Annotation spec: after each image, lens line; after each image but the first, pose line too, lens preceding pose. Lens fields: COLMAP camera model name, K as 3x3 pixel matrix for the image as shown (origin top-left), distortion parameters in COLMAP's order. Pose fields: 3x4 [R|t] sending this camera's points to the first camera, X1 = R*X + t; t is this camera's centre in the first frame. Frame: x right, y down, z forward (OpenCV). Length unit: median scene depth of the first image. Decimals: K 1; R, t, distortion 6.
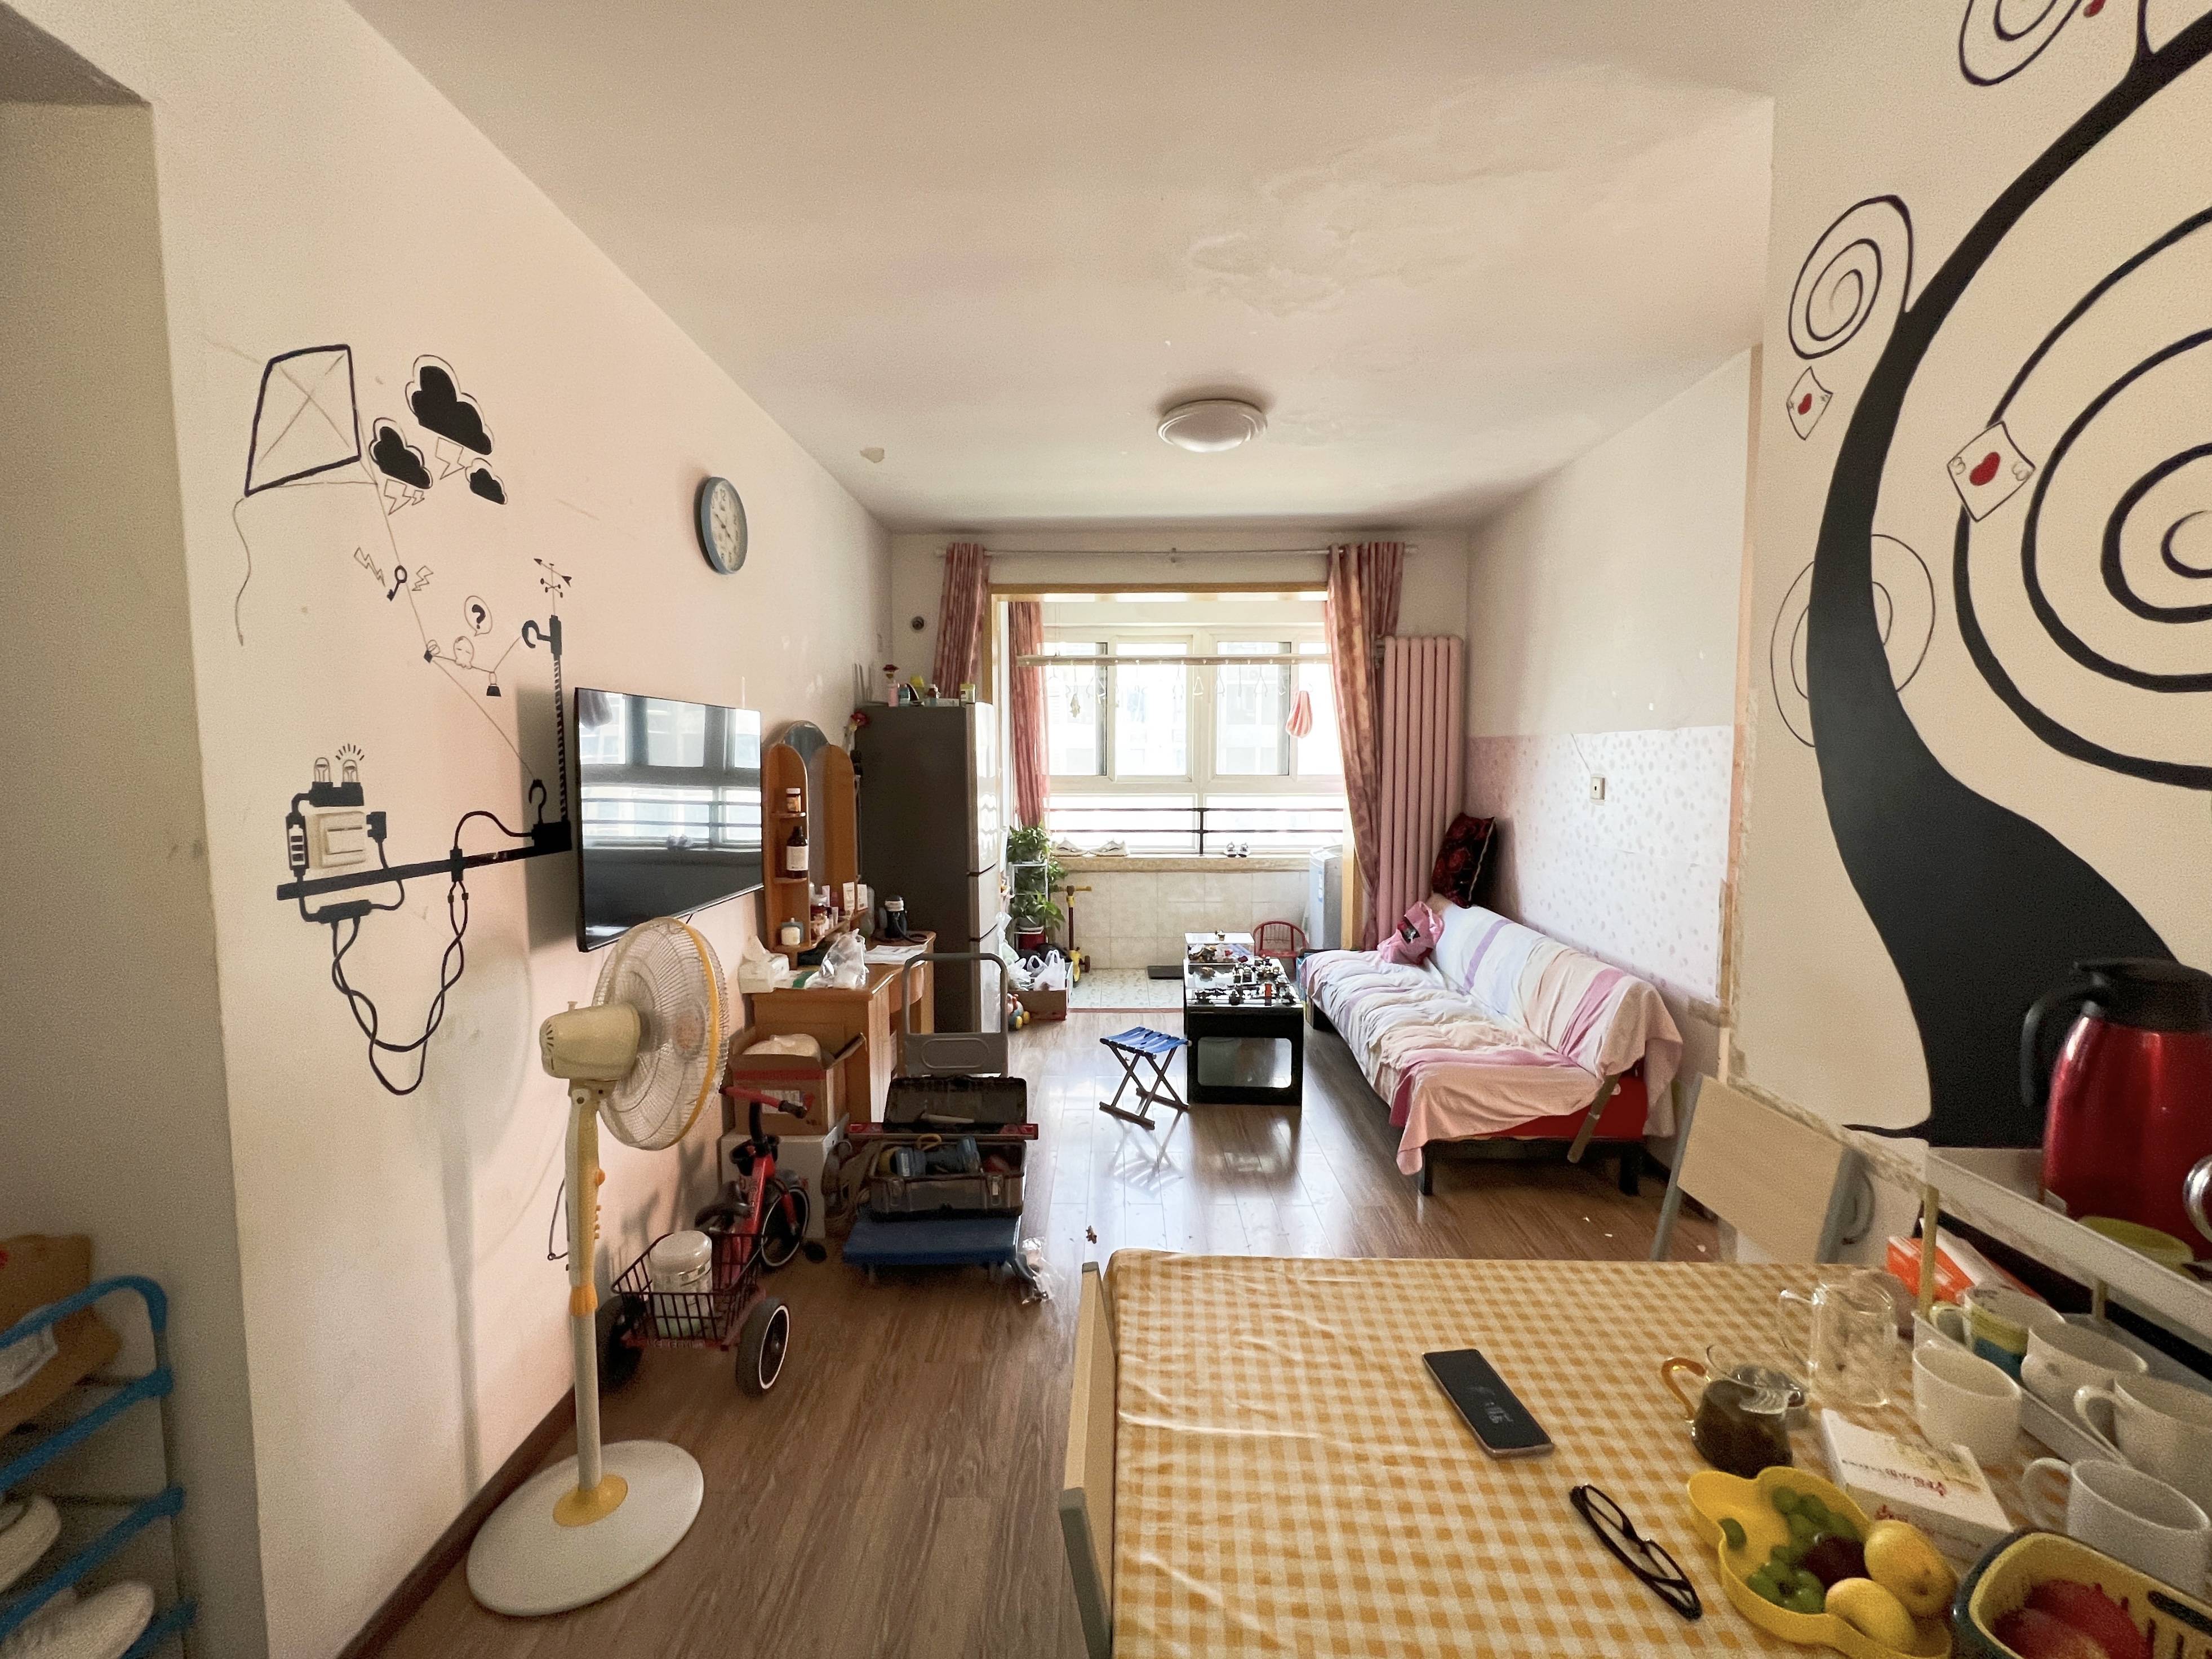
lens RADIAL K [[886.8, 0, 1098.6], [0, 886.8, 820.4], [0, 0, 1]] dist [0.002109, 0.000277]
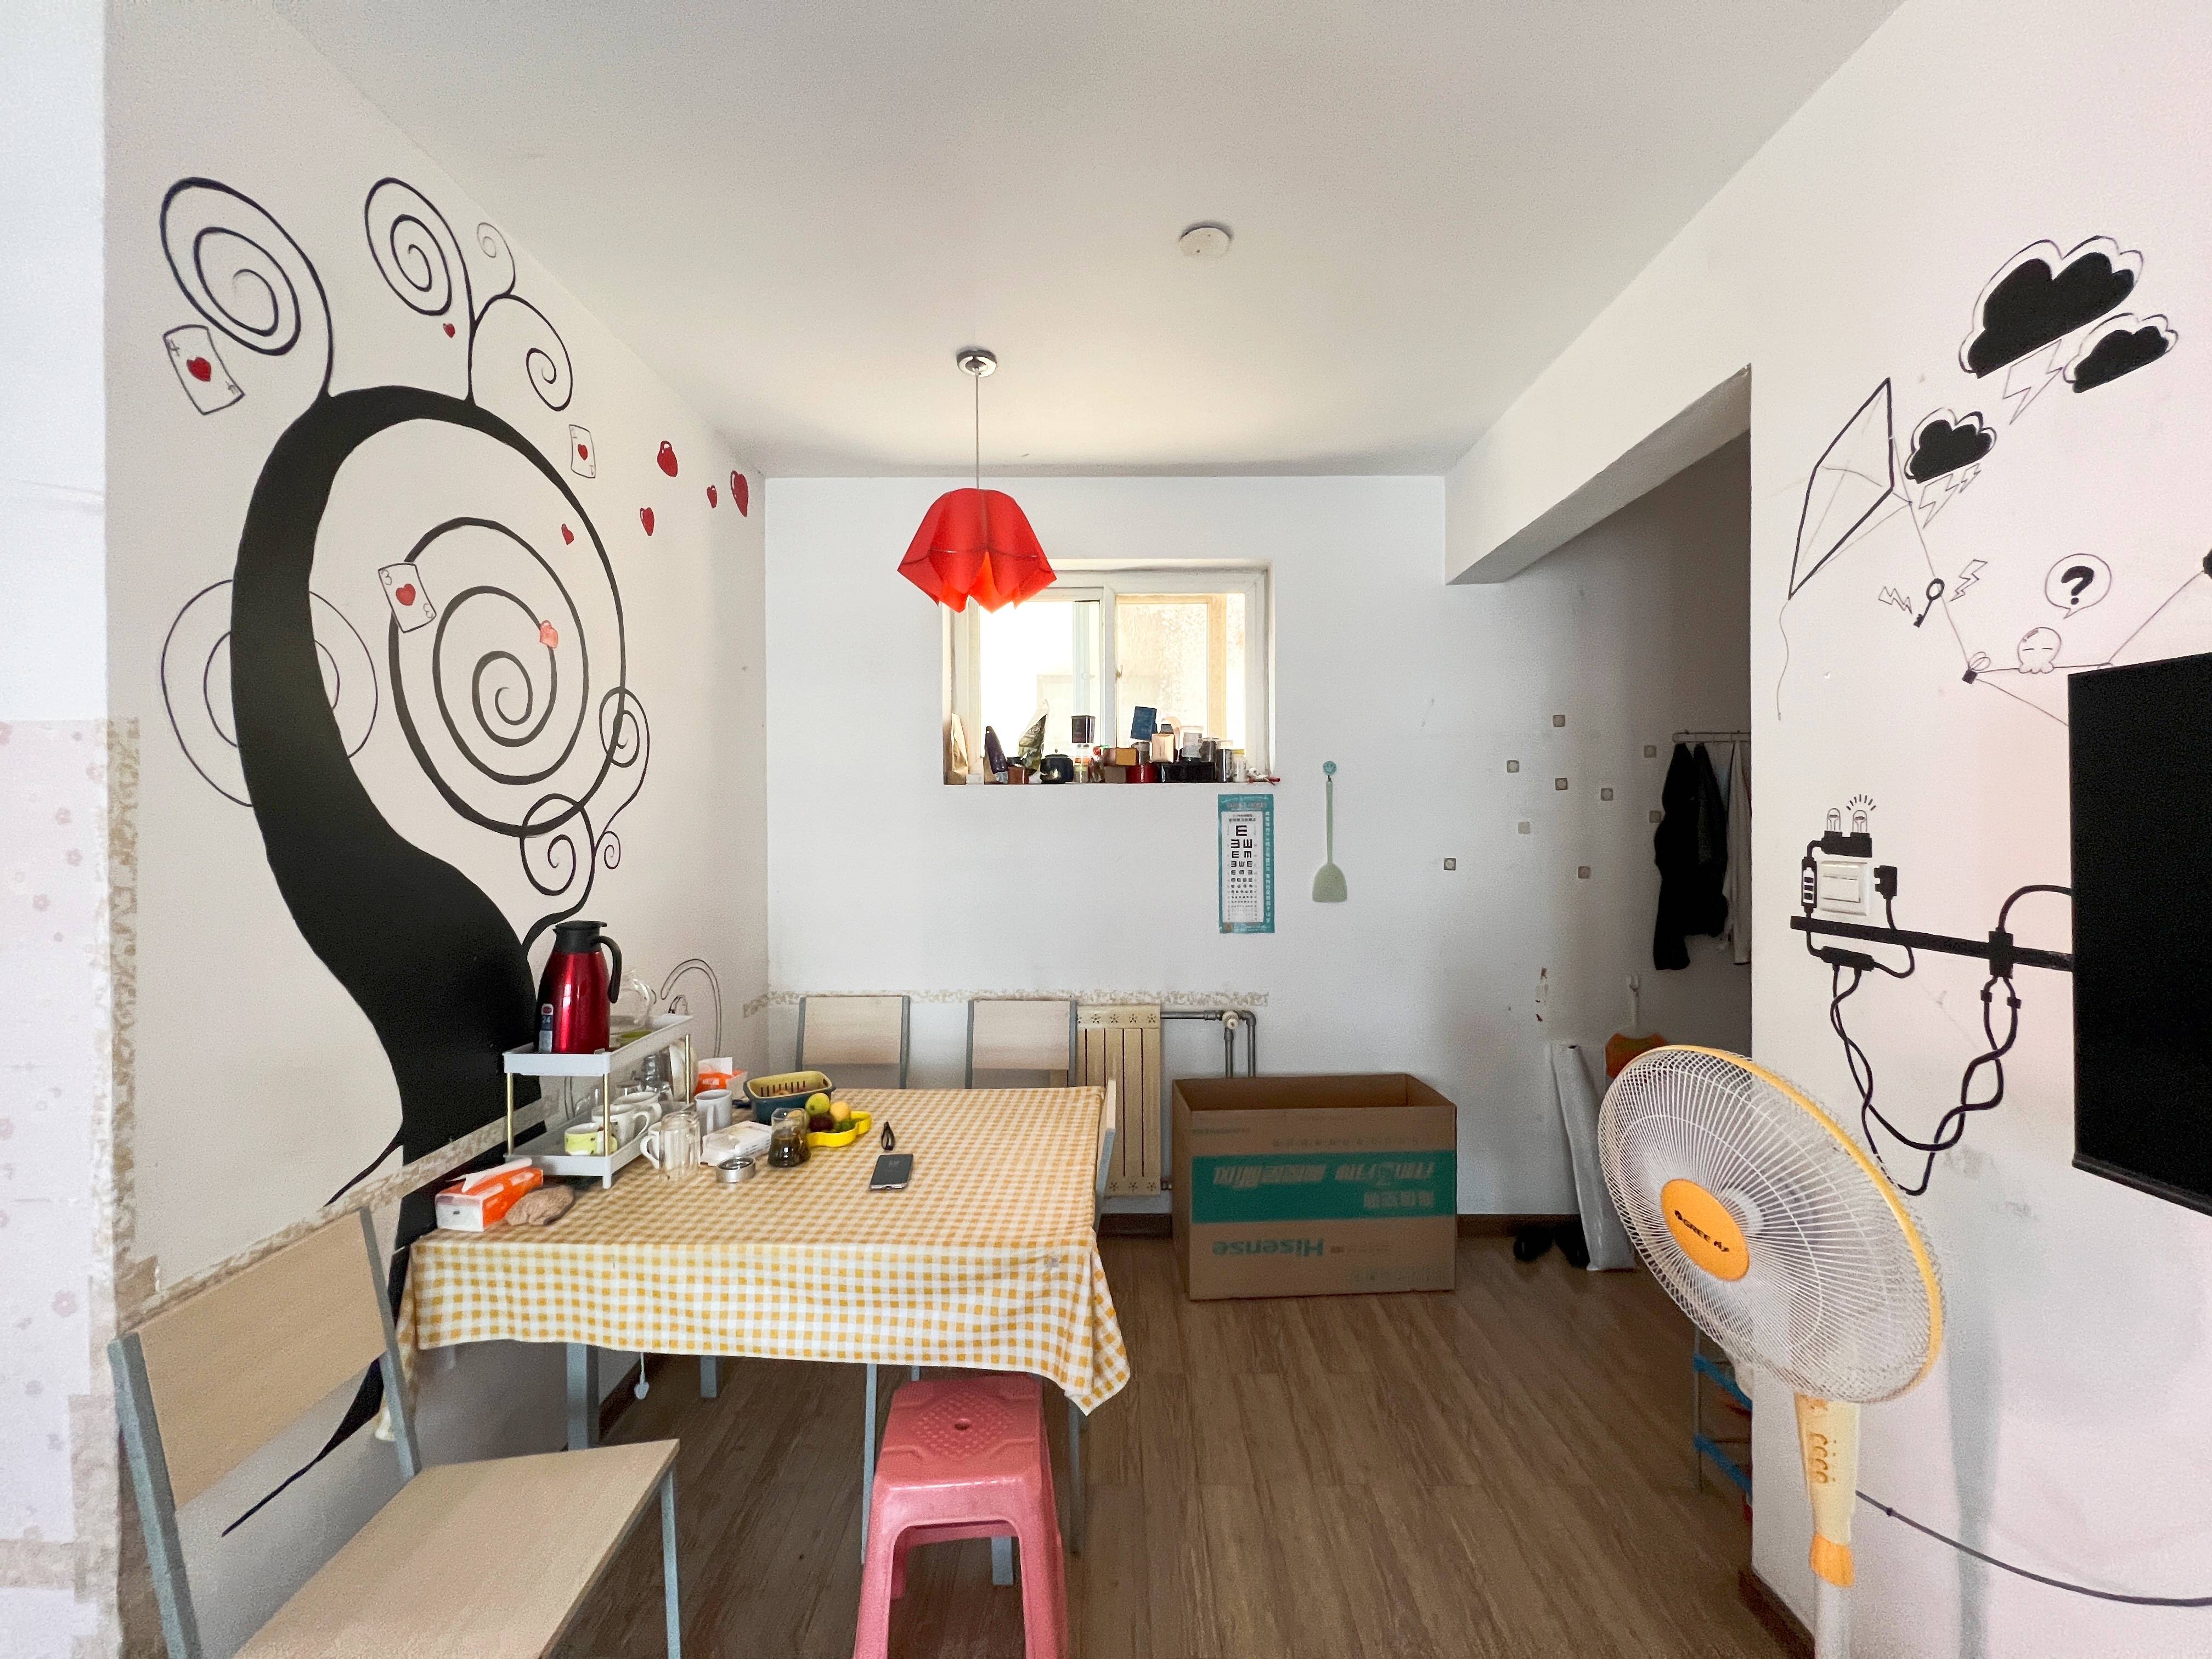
lens RADIAL K [[886.7, 0, 1105.4], [0, 886.7, 830.7], [0, 0, 1]] dist [0.002109, 0.000277]
pose [[-0.999813, 0.007881, -0.017665, 0.018009], [0.006431, 0.996718, 0.080695, -0.127488], [0.018243, 0.080566, -0.996582, 1.924632]]
